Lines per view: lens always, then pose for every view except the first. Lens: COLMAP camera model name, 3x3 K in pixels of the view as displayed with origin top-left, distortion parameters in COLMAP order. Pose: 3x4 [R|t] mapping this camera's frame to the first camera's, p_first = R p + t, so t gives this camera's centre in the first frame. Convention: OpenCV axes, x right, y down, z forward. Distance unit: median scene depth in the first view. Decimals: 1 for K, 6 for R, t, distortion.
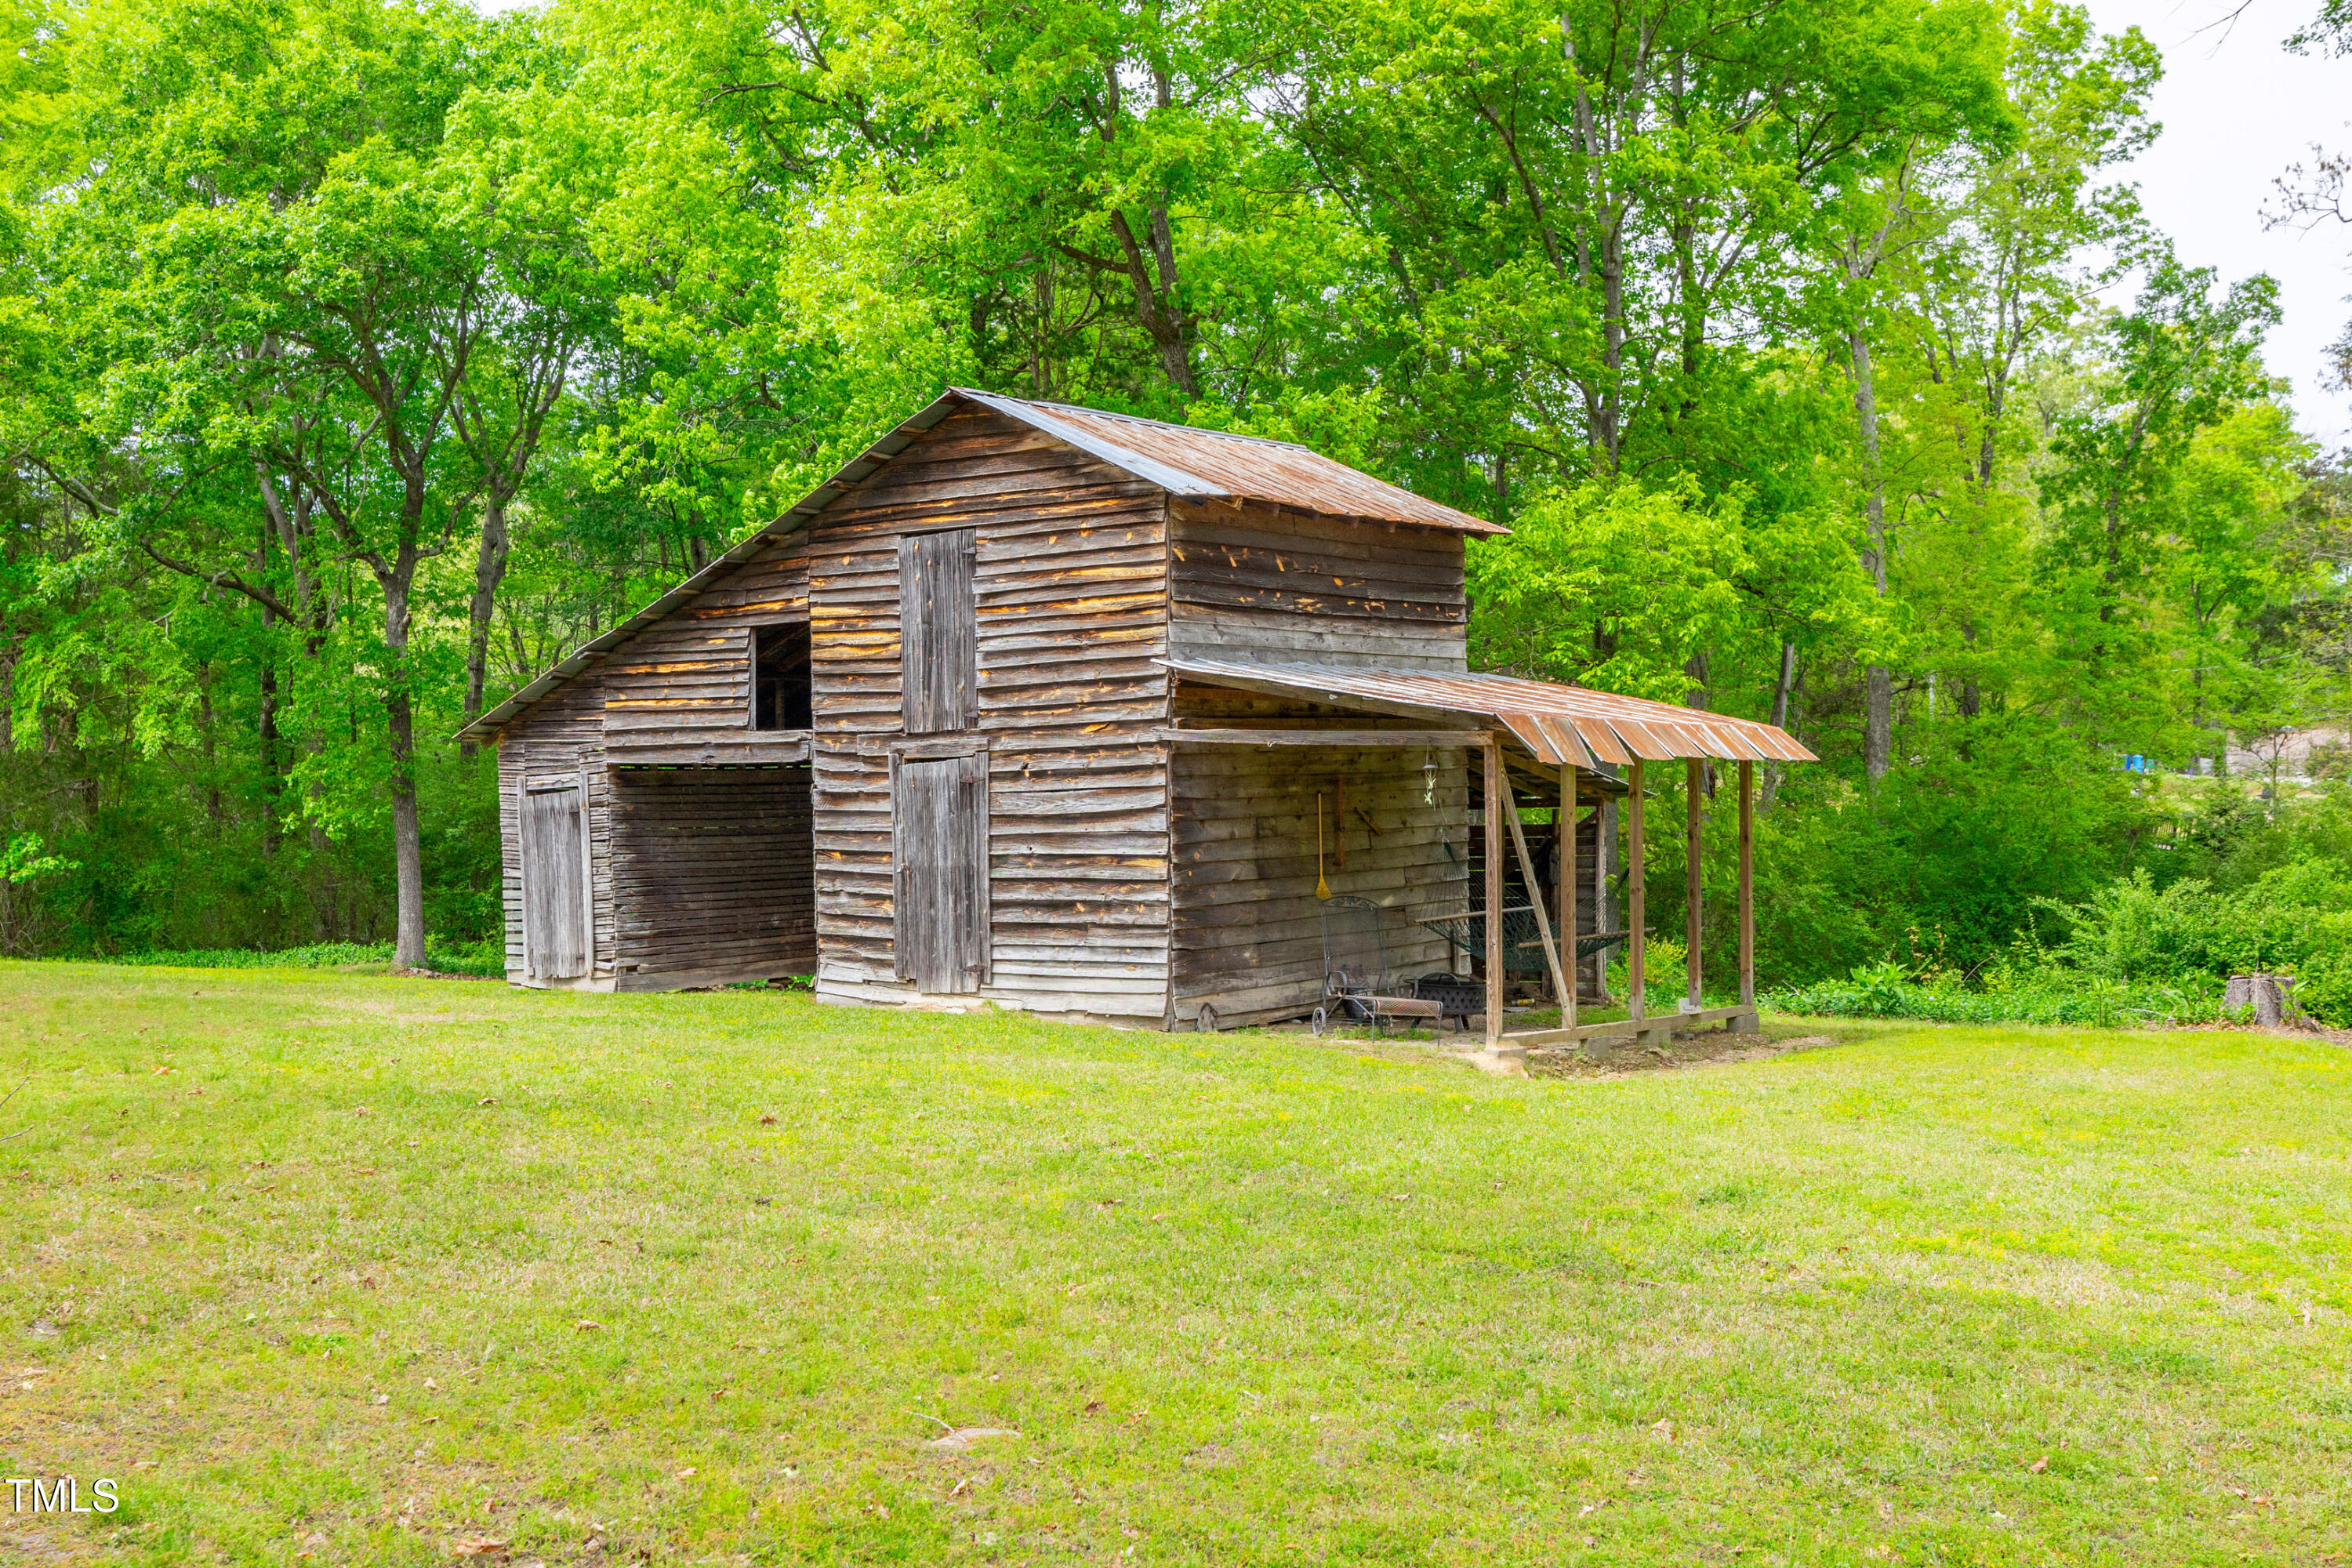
lens RADIAL K [[2260.4, 0, 1168.1], [0, 2260.4, 796.6], [0, 0, 1]] dist [-0.001228, 0.000000]
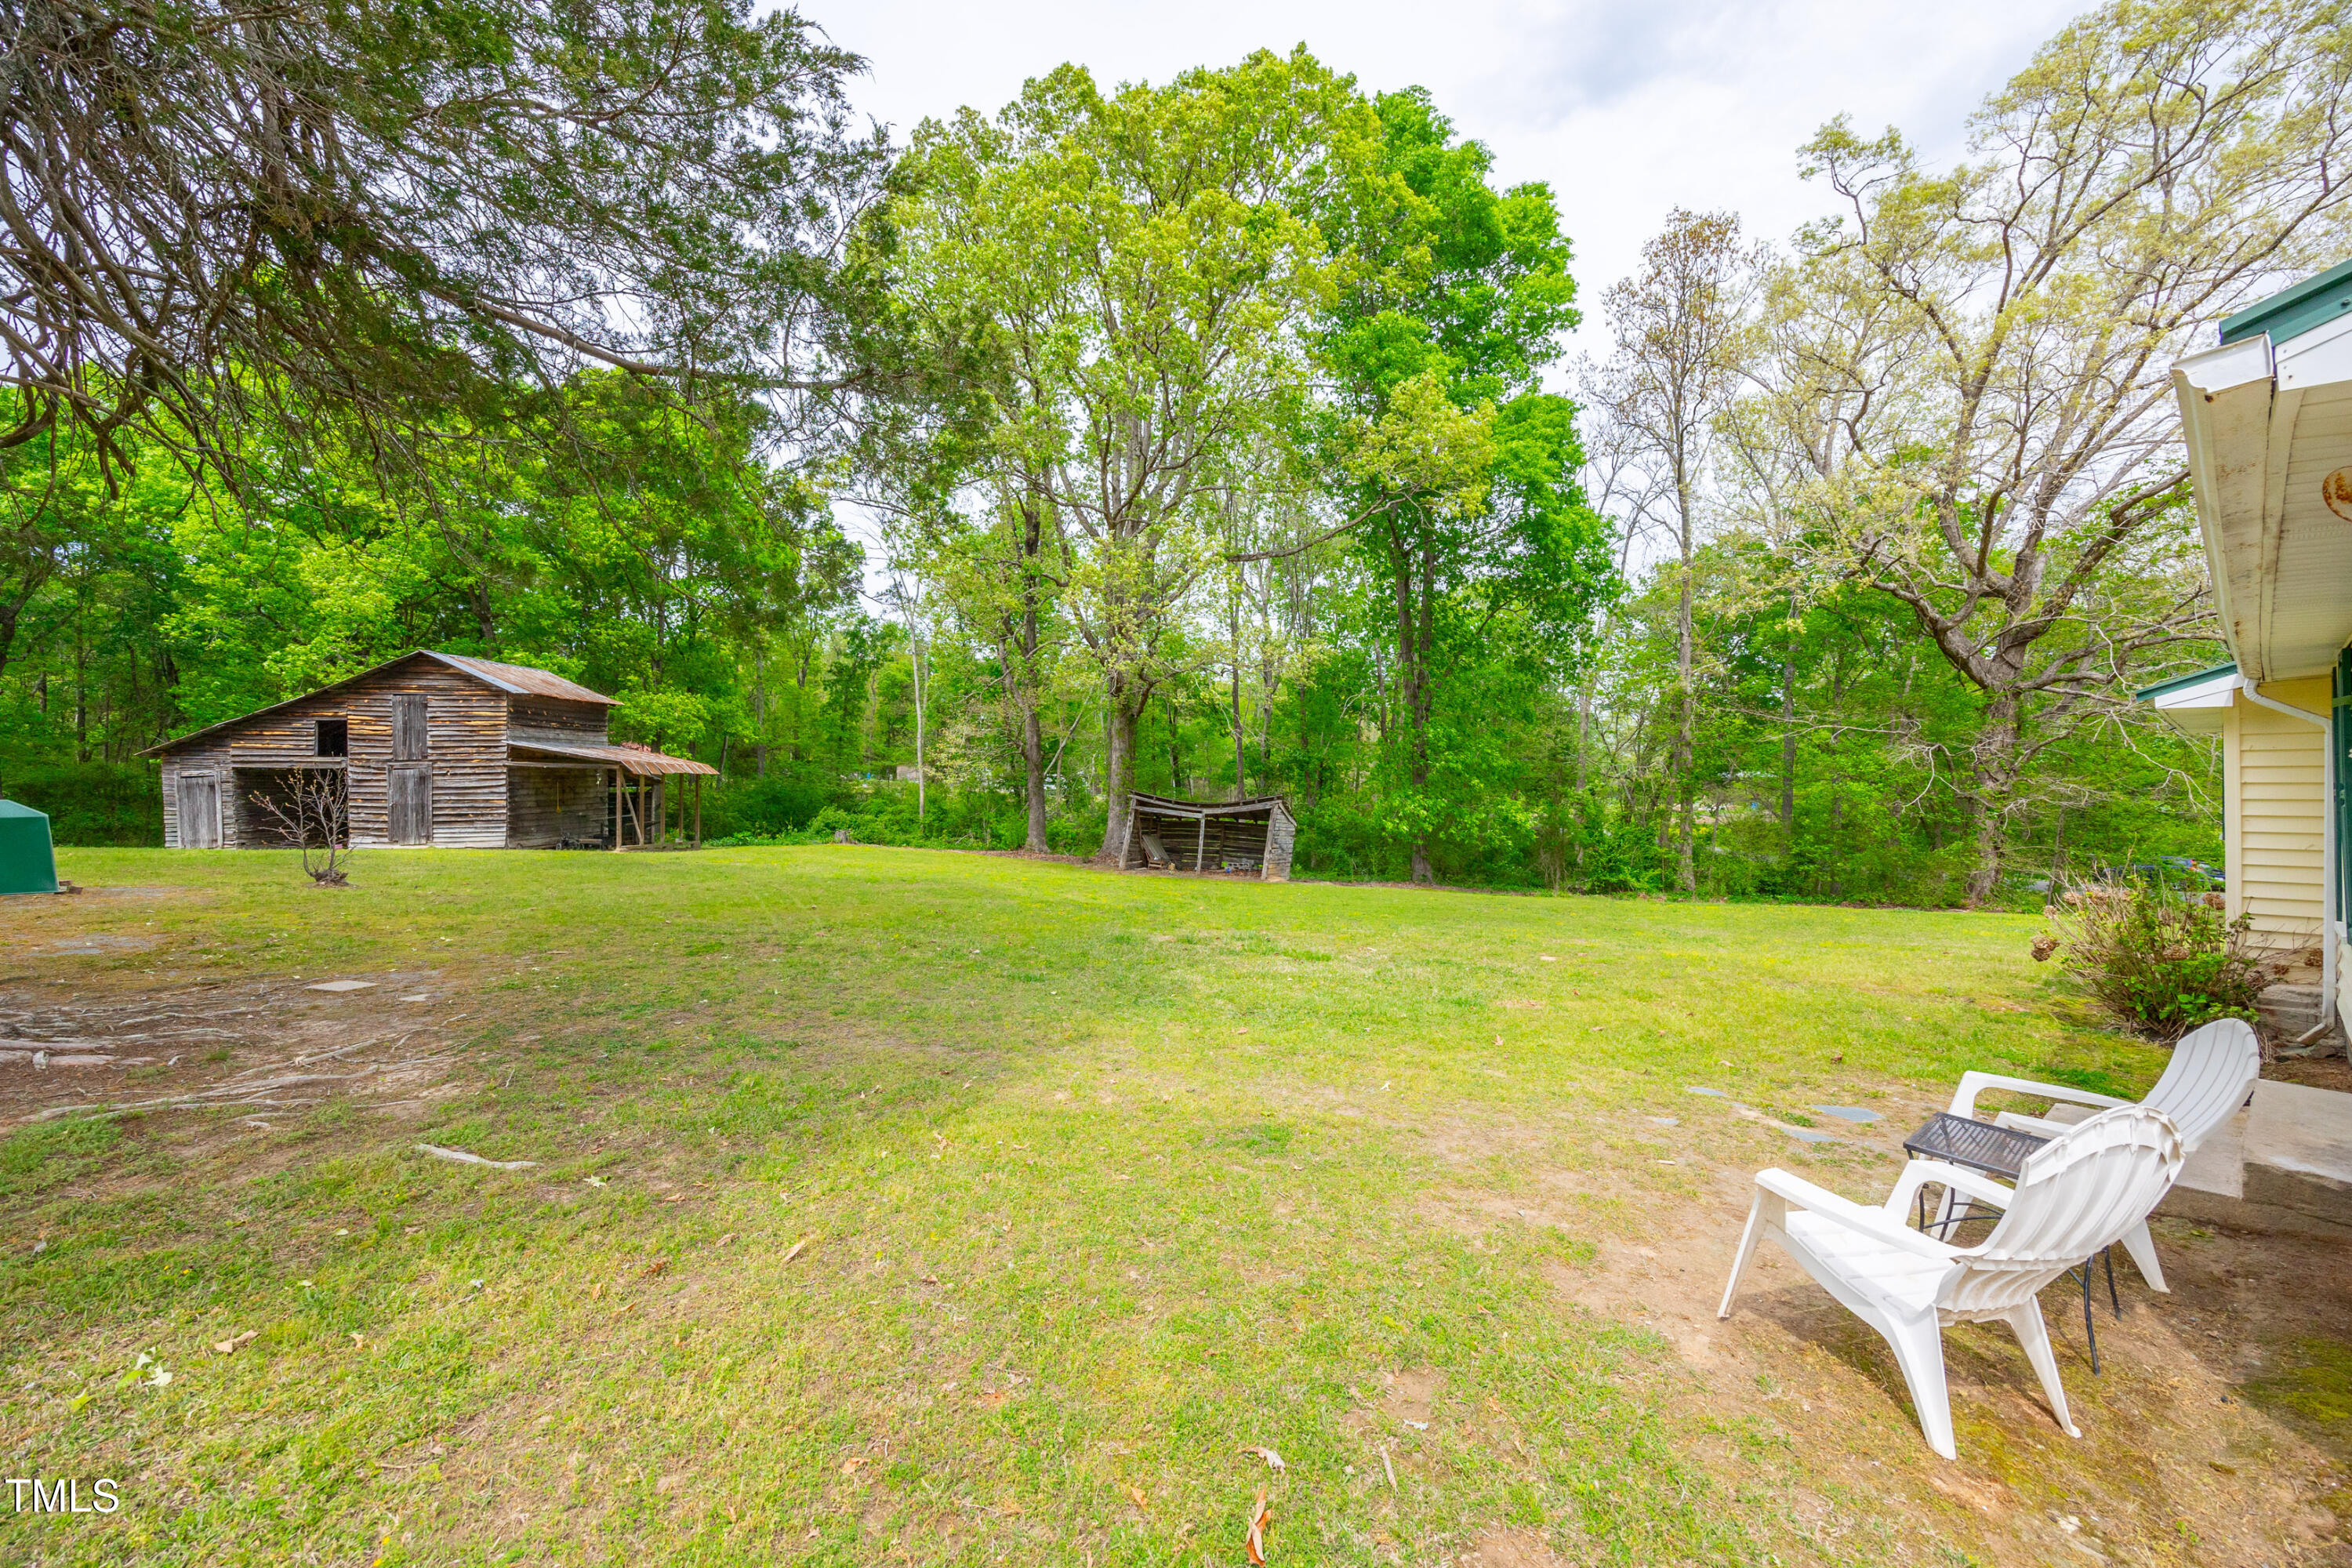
lens RADIAL K [[951.0, 0, 1216.2], [0, 951.0, 785.6], [0, 0, 1]] dist [-0.003938, -0.000360]
pose [[0.750686, 0.010943, 0.660568, -0.123651], [-0.008618, 0.999940, -0.006772, 0.005421], [-0.660602, -0.000609, 0.750736, -0.668131]]
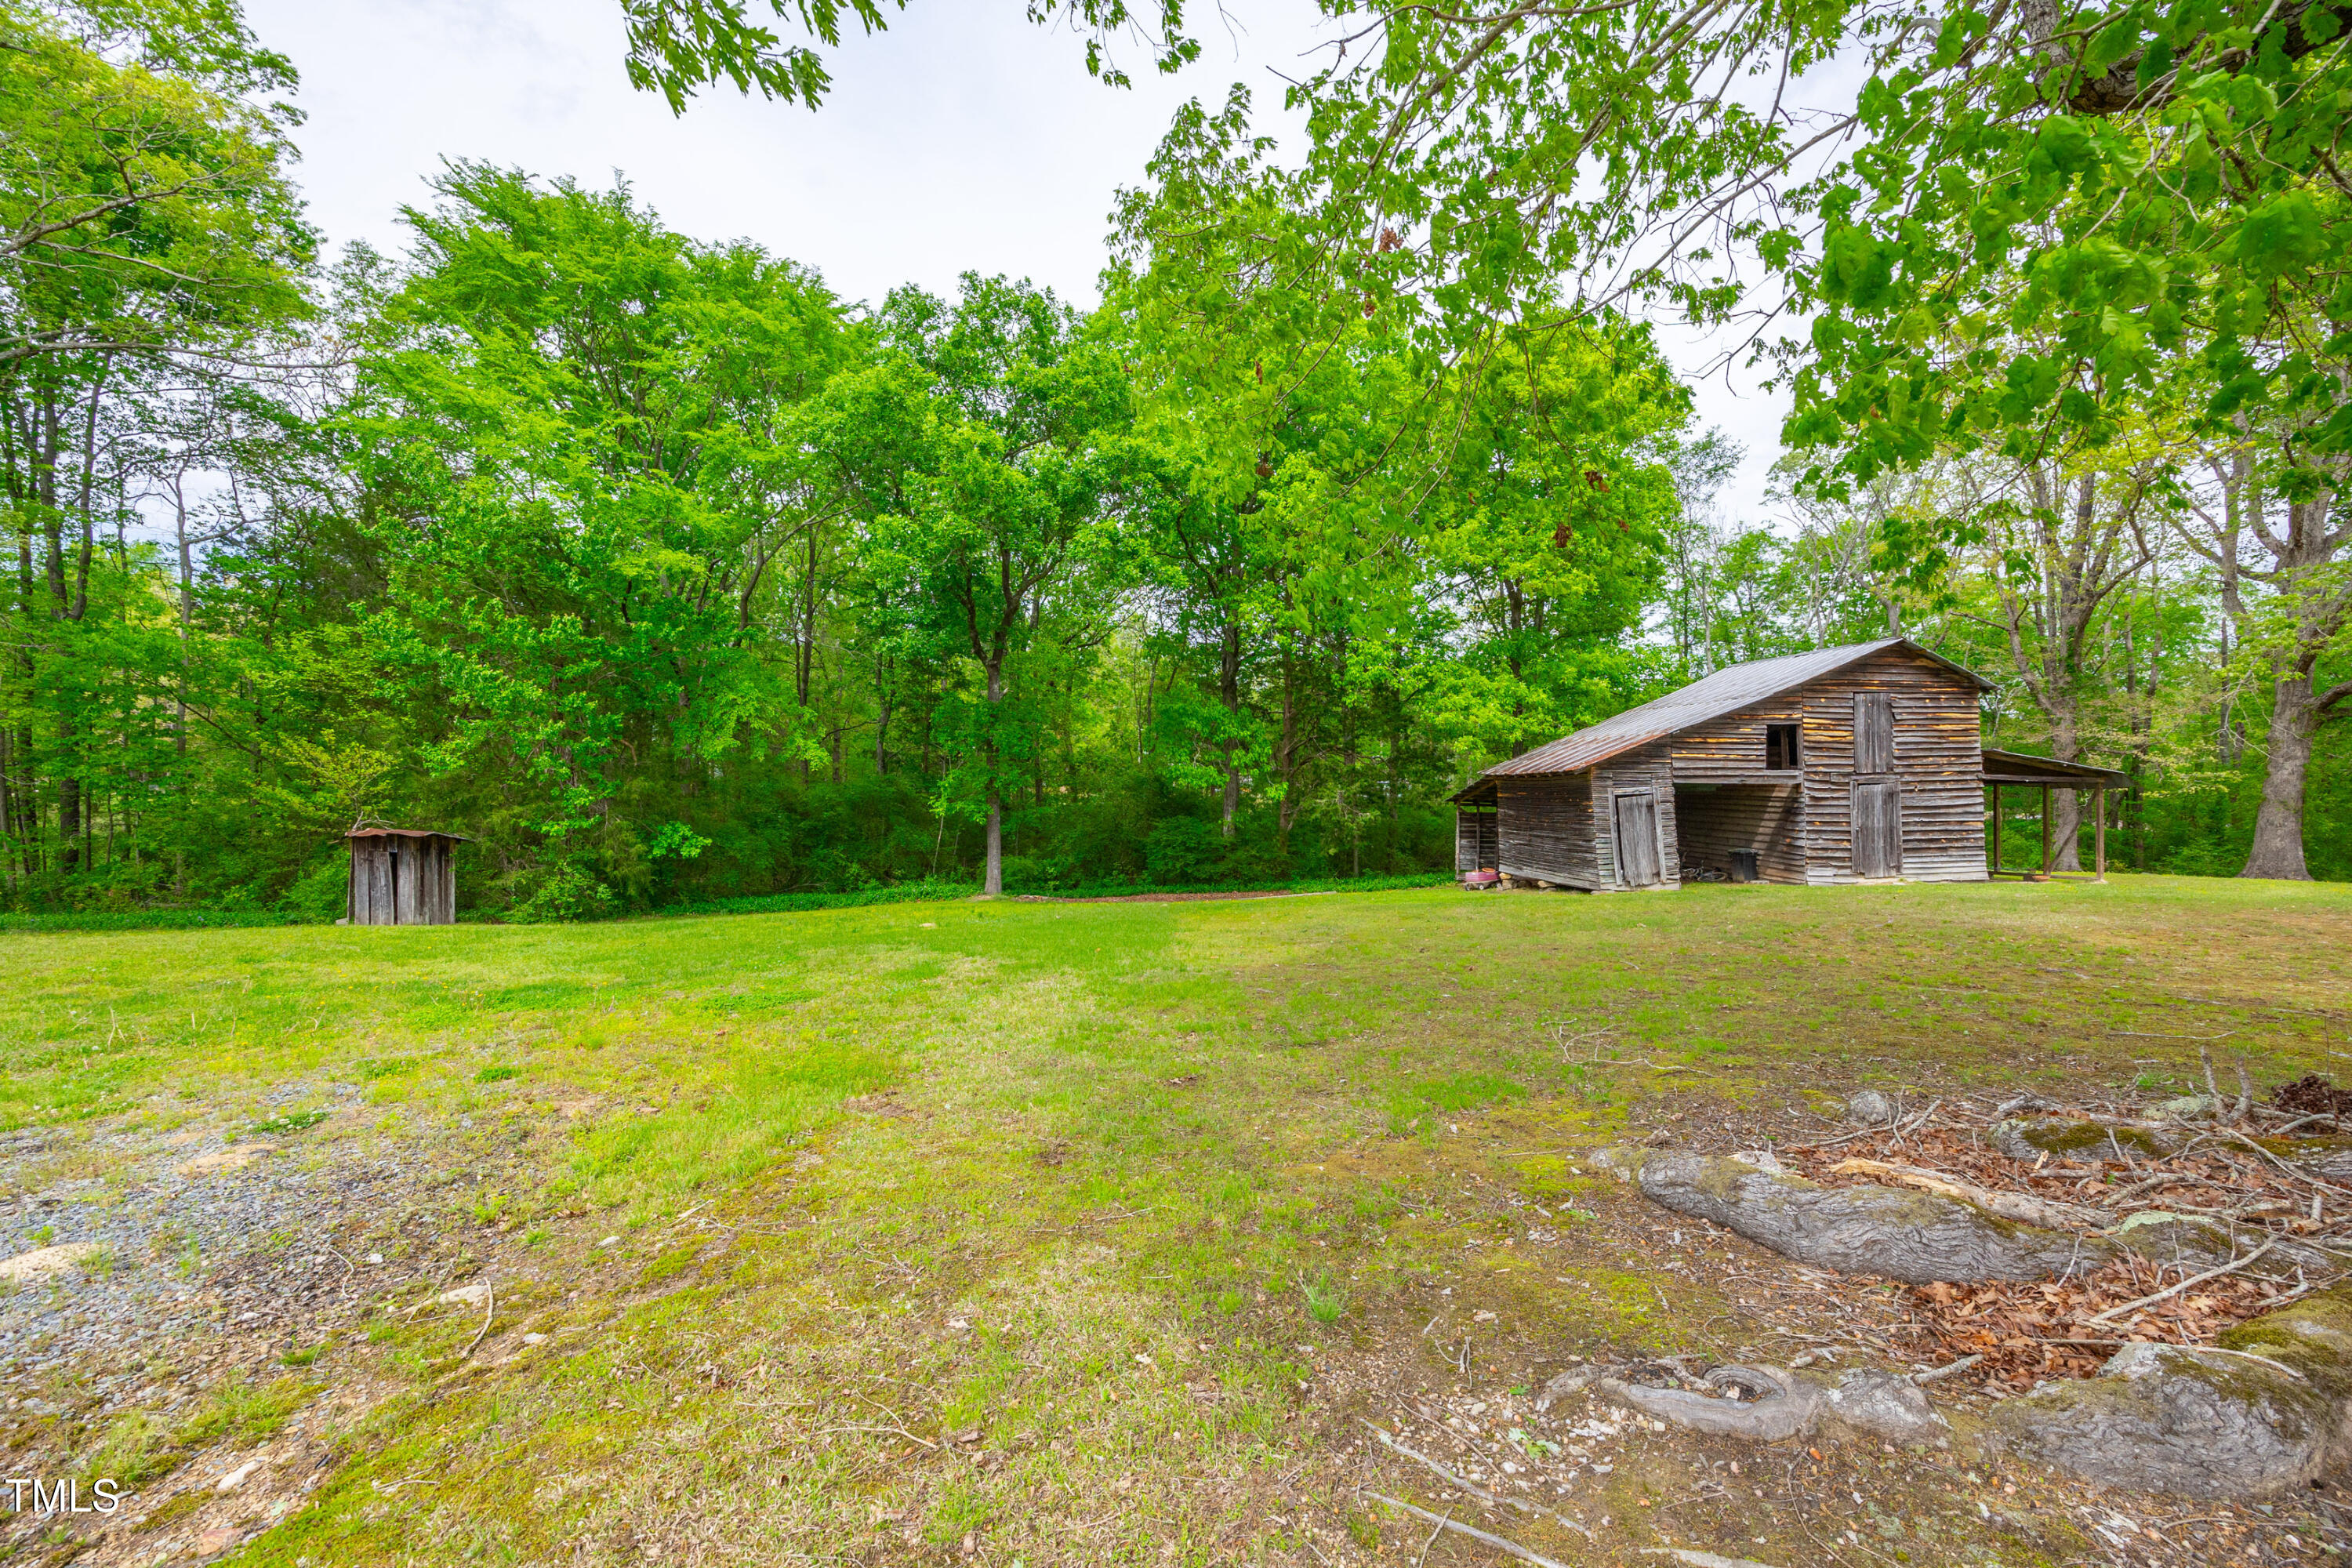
lens RADIAL K [[951.0, 0, 1176.2], [0, 951.0, 789.5], [0, 0, 1]] dist [-0.003938, -0.000360]
pose [[0.749516, 0.011929, 0.661879, -1.310736], [-0.002437, 0.999881, -0.015262, 0.007325], [-0.661982, 0.009827, 0.749456, 0.692842]]
